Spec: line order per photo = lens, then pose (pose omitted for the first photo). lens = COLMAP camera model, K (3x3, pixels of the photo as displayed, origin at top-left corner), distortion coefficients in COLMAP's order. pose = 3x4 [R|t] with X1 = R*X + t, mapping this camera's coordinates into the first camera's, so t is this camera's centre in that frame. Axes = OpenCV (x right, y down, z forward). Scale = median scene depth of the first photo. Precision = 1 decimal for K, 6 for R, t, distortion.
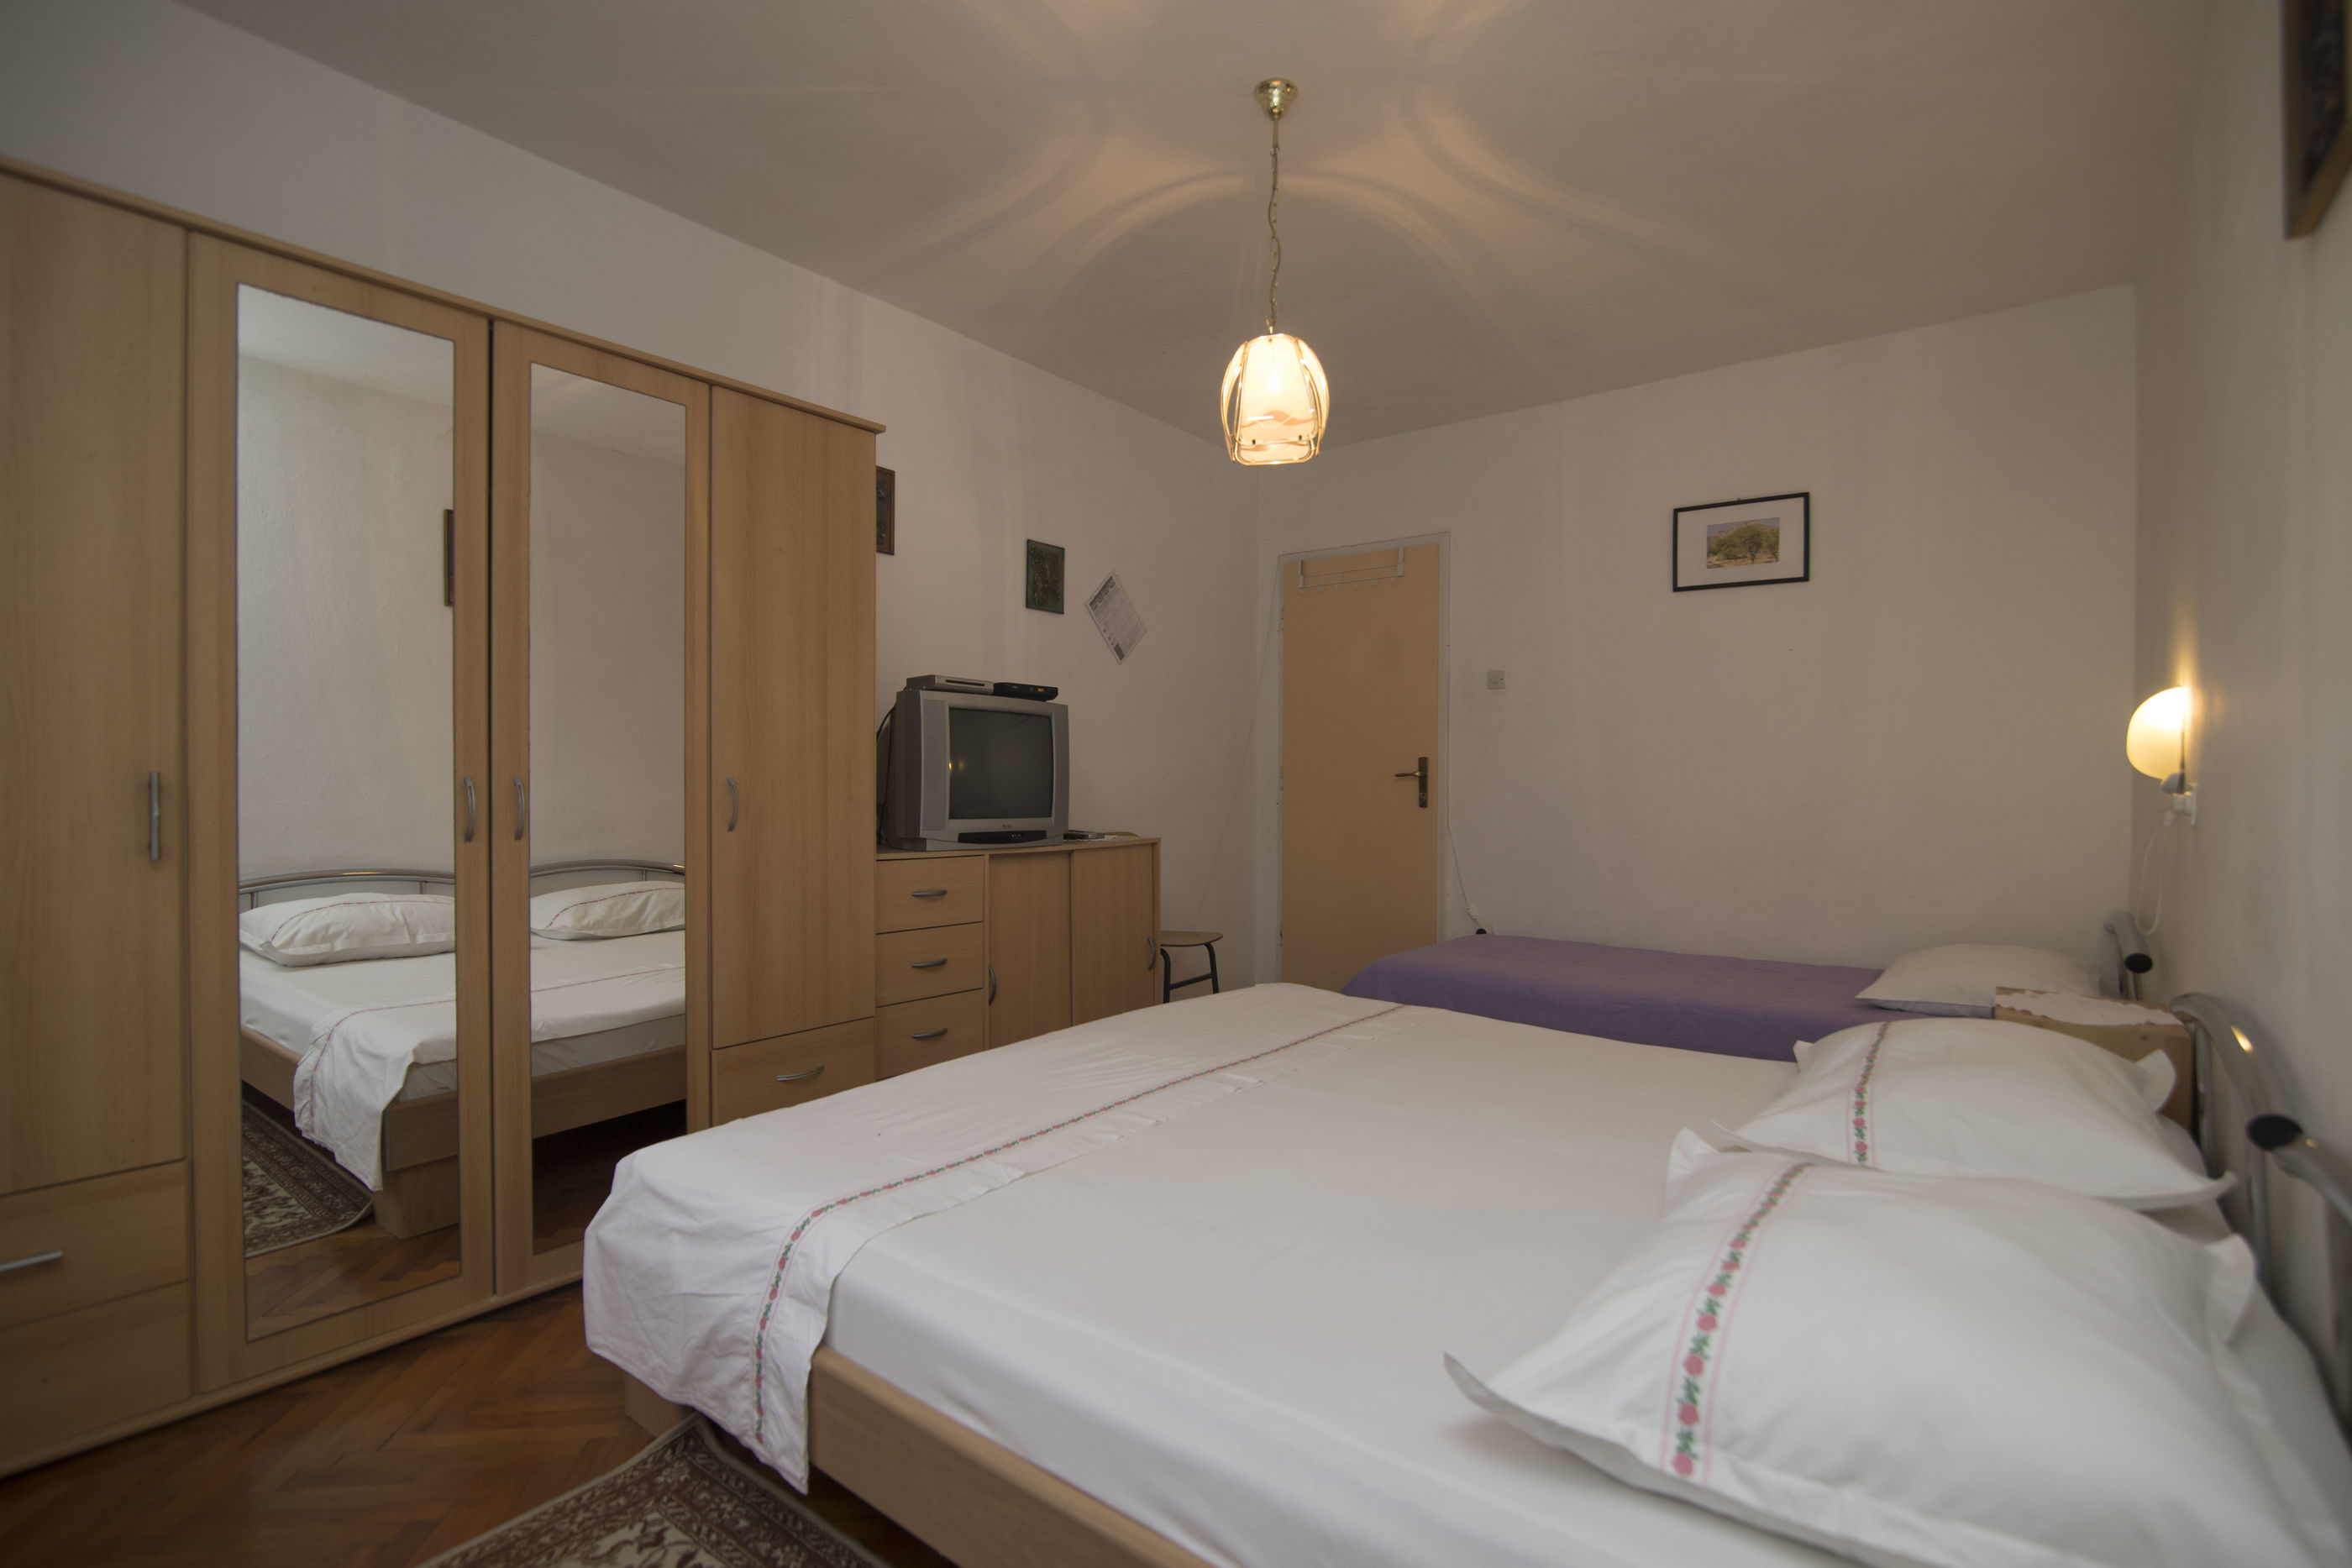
lens RADIAL K [[1087.3, 0, 1182.5], [0, 1087.3, 791.6], [0, 0, 1]] dist [-0.021752, 0.001070]
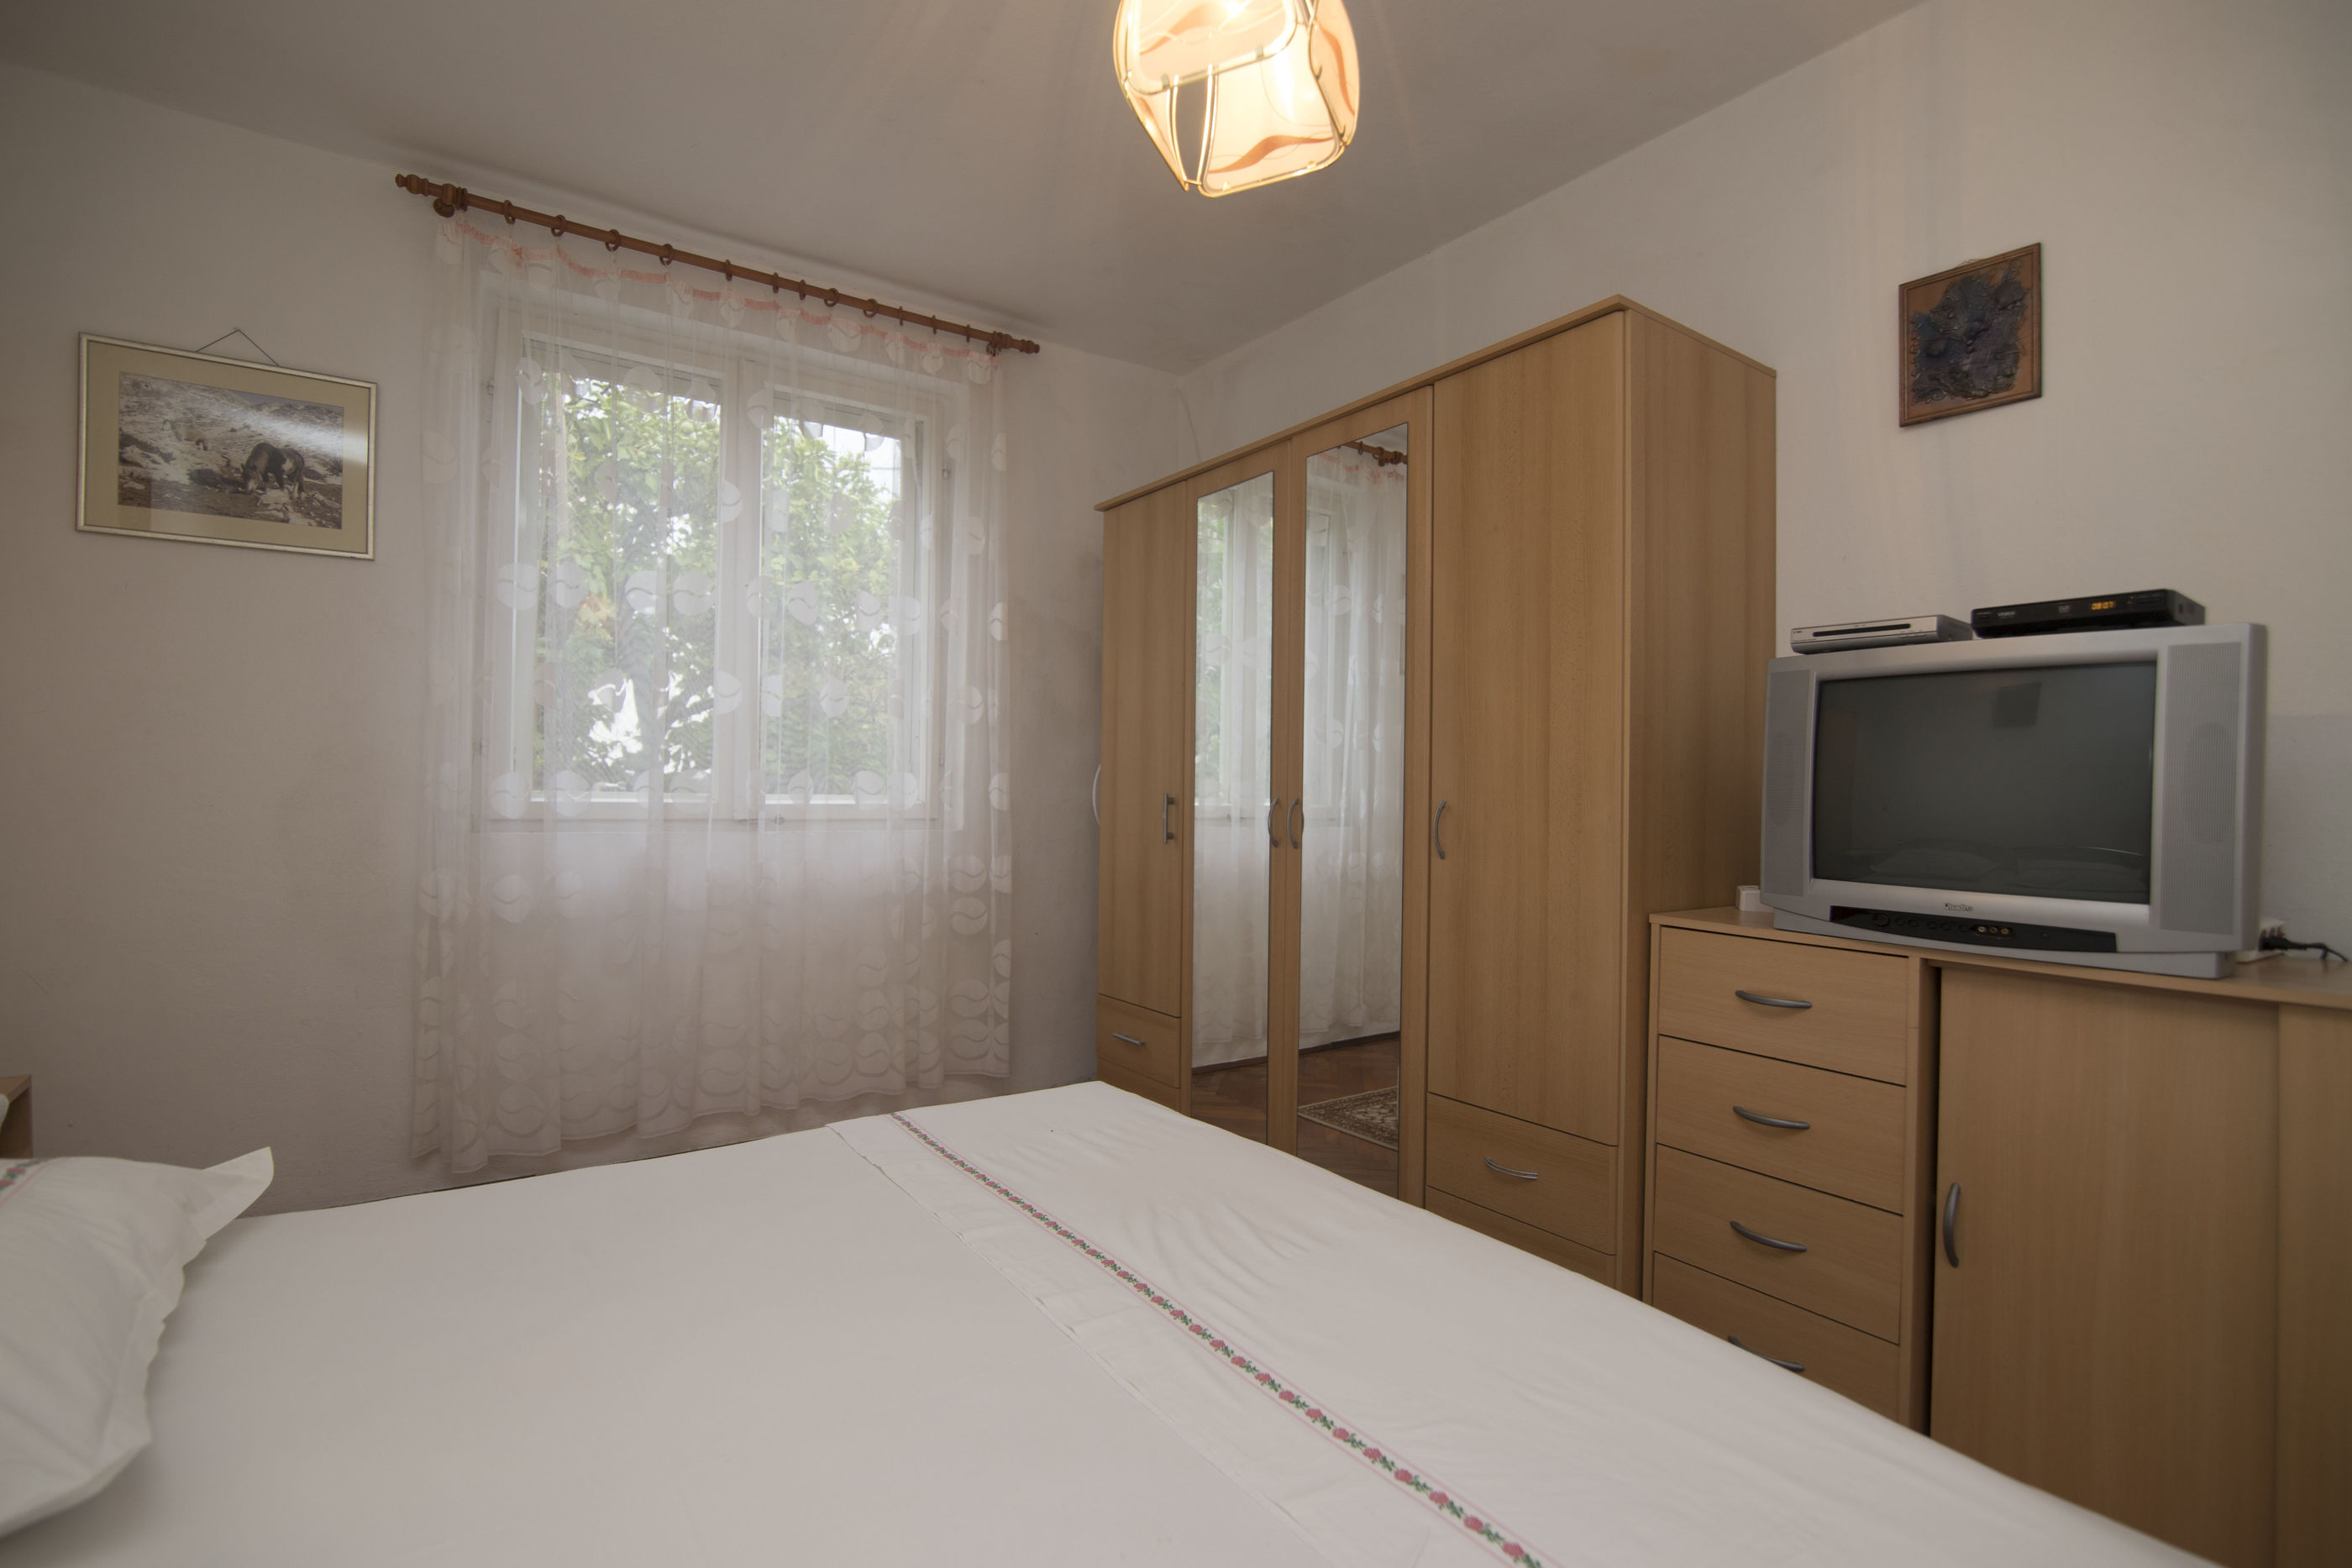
lens RADIAL K [[1087.3, 0, 1182.5], [0, 1087.3, 791.6], [0, 0, 1]] dist [-0.021752, 0.001070]
pose [[-0.301955, -0.013312, -0.953229, 0.410597], [-0.025799, 0.999650, -0.005788, -0.007489], [0.952973, 0.022845, -0.302193, 0.848494]]
